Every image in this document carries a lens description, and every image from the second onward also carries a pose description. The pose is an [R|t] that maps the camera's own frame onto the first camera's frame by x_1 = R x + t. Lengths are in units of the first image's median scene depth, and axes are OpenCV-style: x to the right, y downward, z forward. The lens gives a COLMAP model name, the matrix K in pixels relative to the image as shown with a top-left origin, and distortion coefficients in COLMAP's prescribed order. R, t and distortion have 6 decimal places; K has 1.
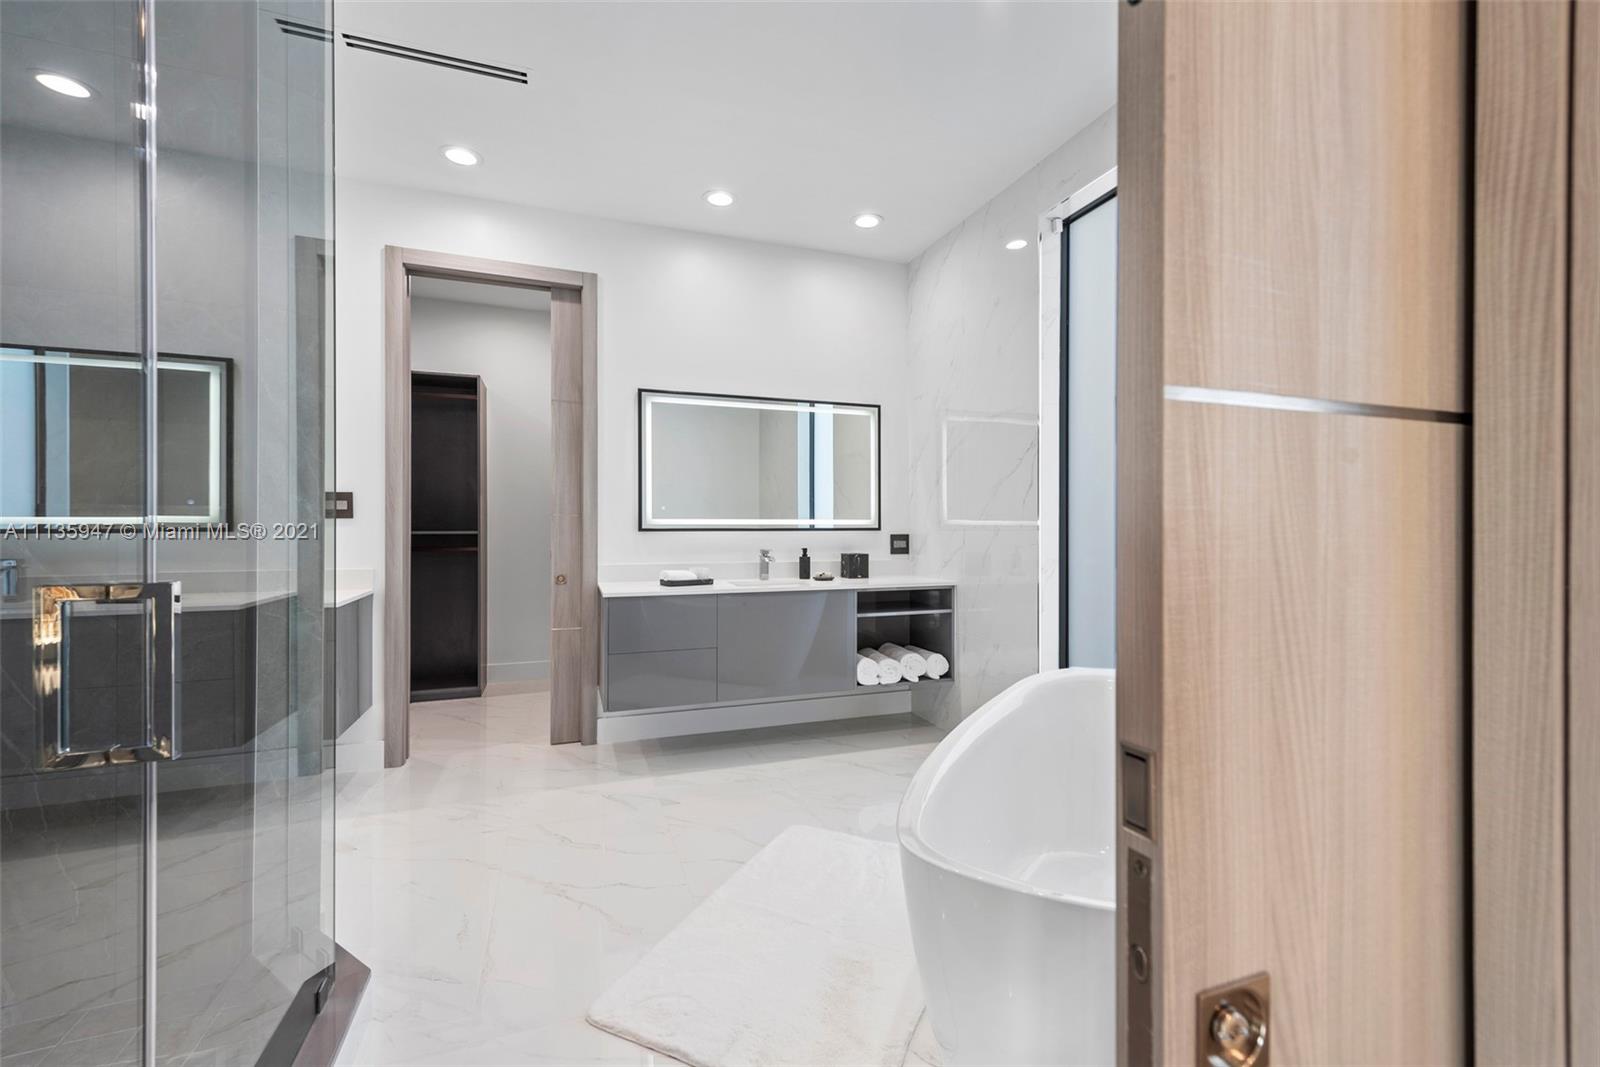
lens RADIAL K [[675.4, 0, 808.3], [0, 675.4, 528.5], [0, 0, 1]] dist [0.015310, -0.000332]
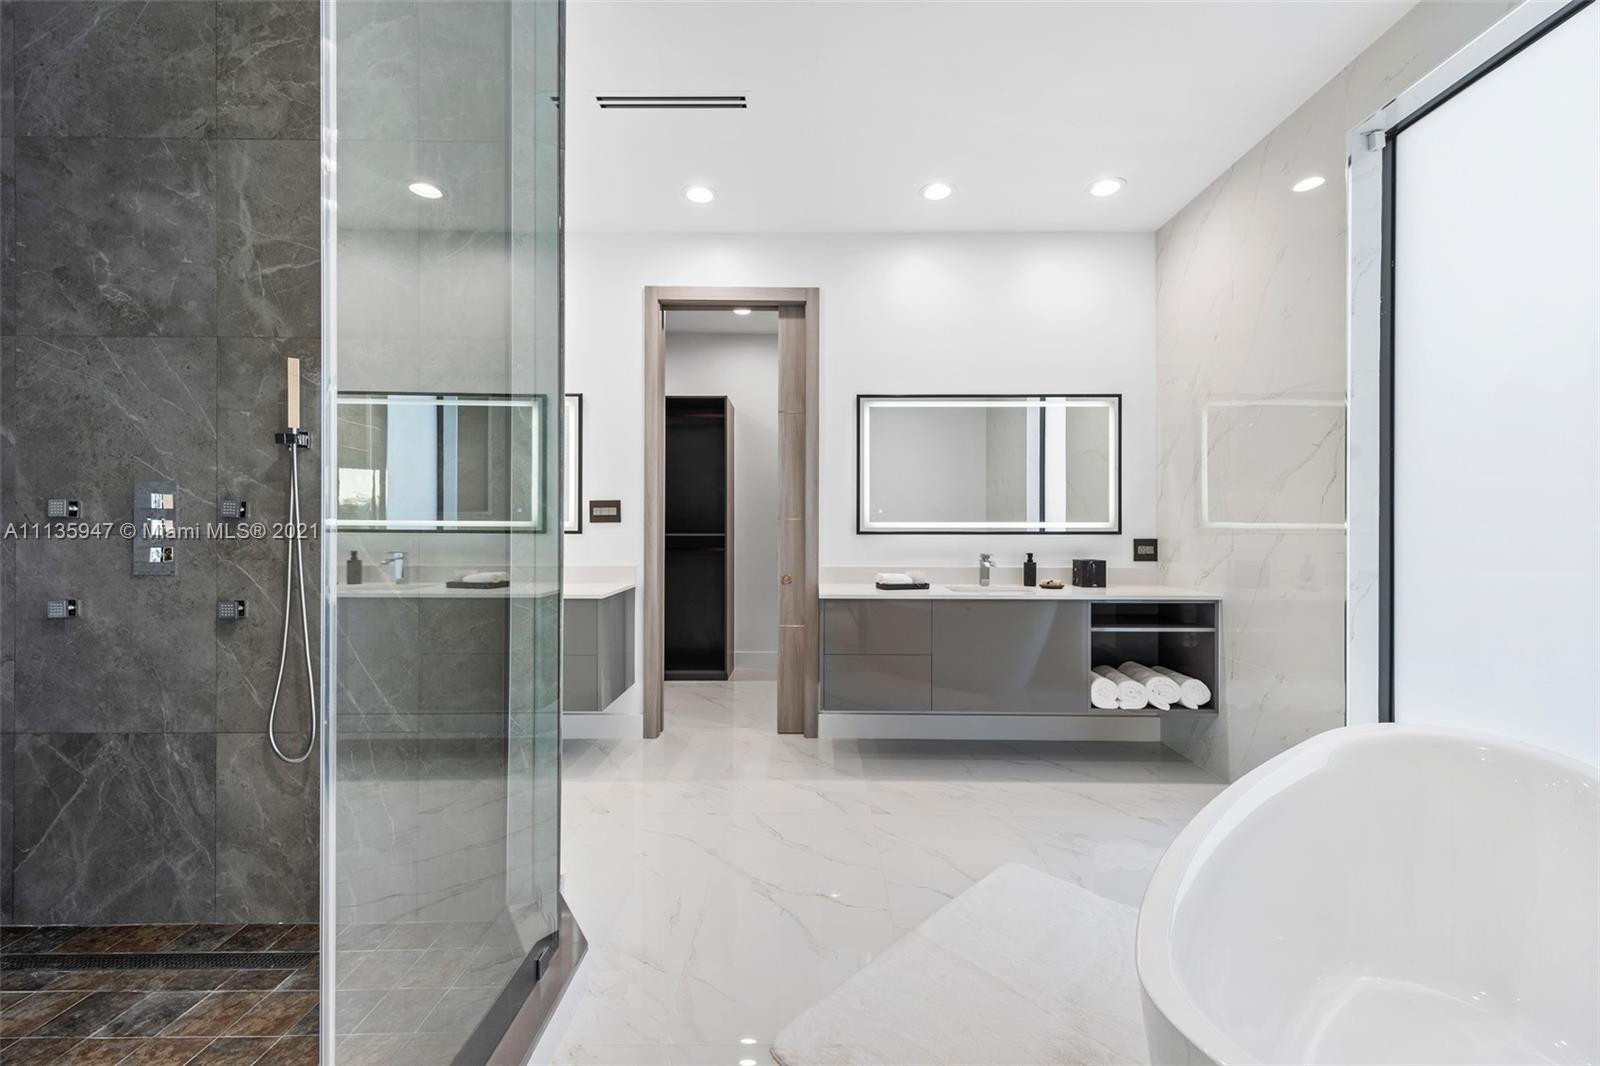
lens RADIAL K [[636.5, 0, 805.3], [0, 636.5, 529.3], [0, 0, 1]] dist [0.012565, -0.001596]
pose [[0.937053, 0.001433, -0.349184, 0.012299], [-0.002537, 0.999993, -0.002704, -0.000423], [0.349178, 0.003420, 0.937050, 0.076750]]
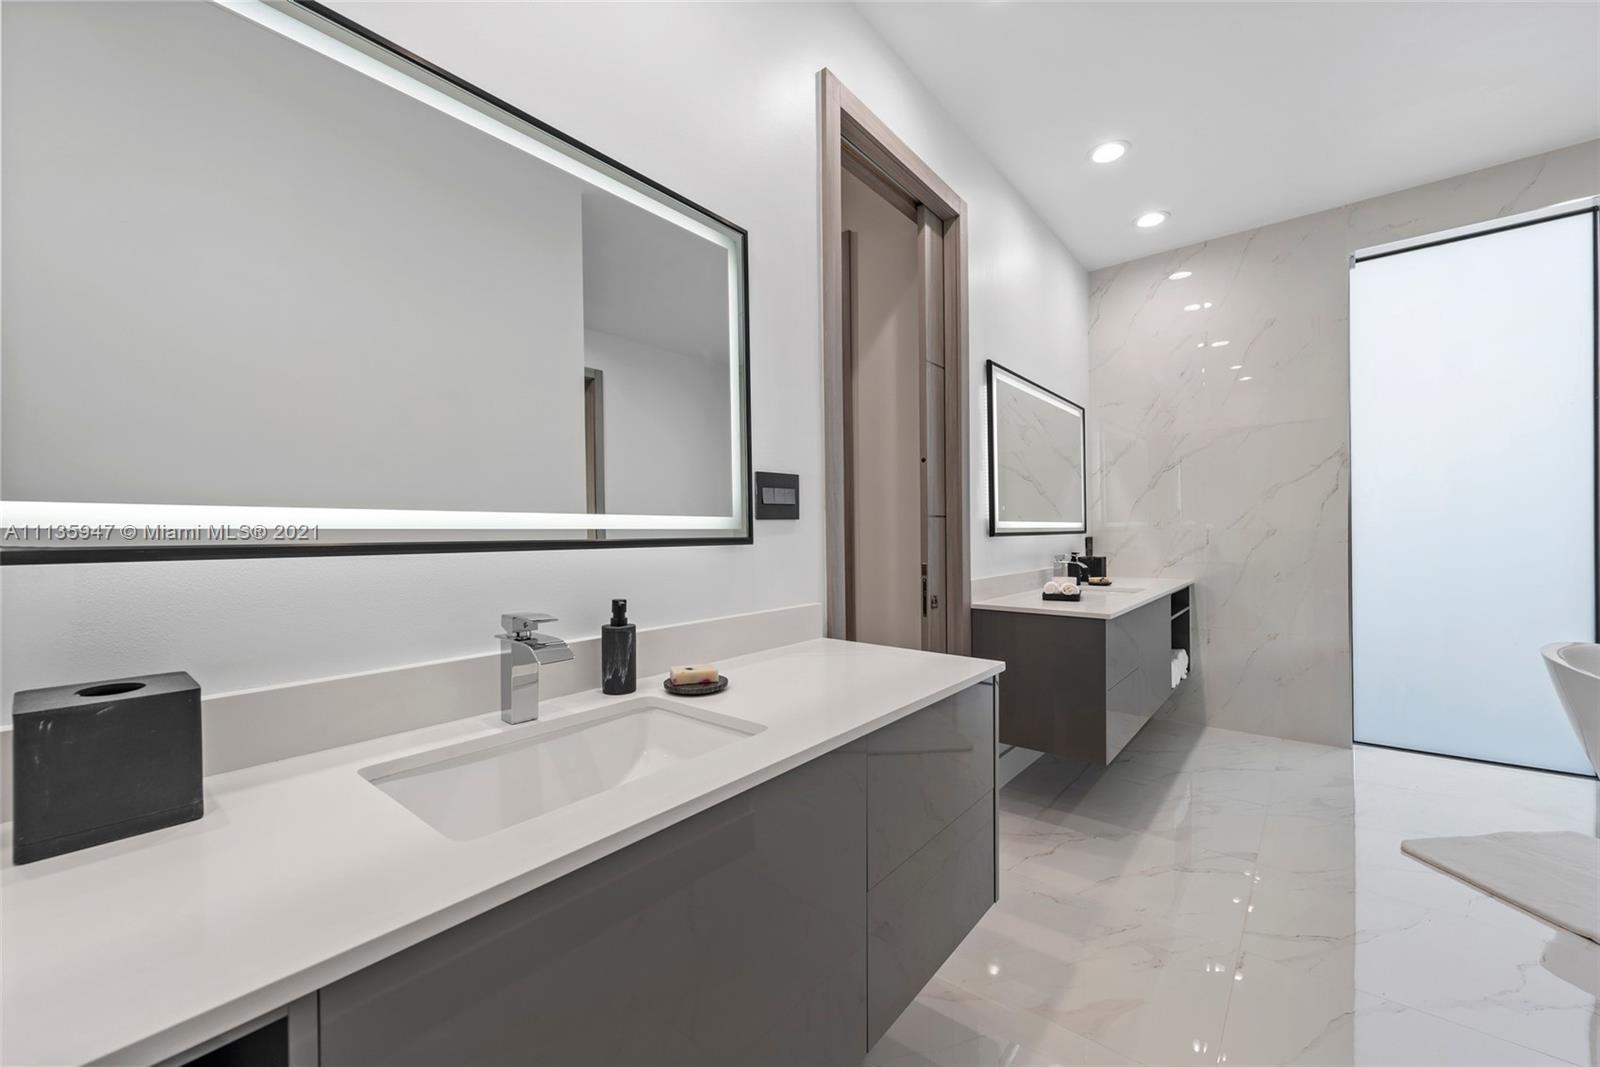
lens RADIAL K [[636.5, 0, 803.5], [0, 636.5, 537.8], [0, 0, 1]] dist [0.012565, -0.001596]
pose [[0.850593, -0.015018, 0.525610, -0.896651], [0.014106, 0.999884, 0.005741, -0.002075], [-0.525635, 0.002531, 0.850706, 0.502514]]
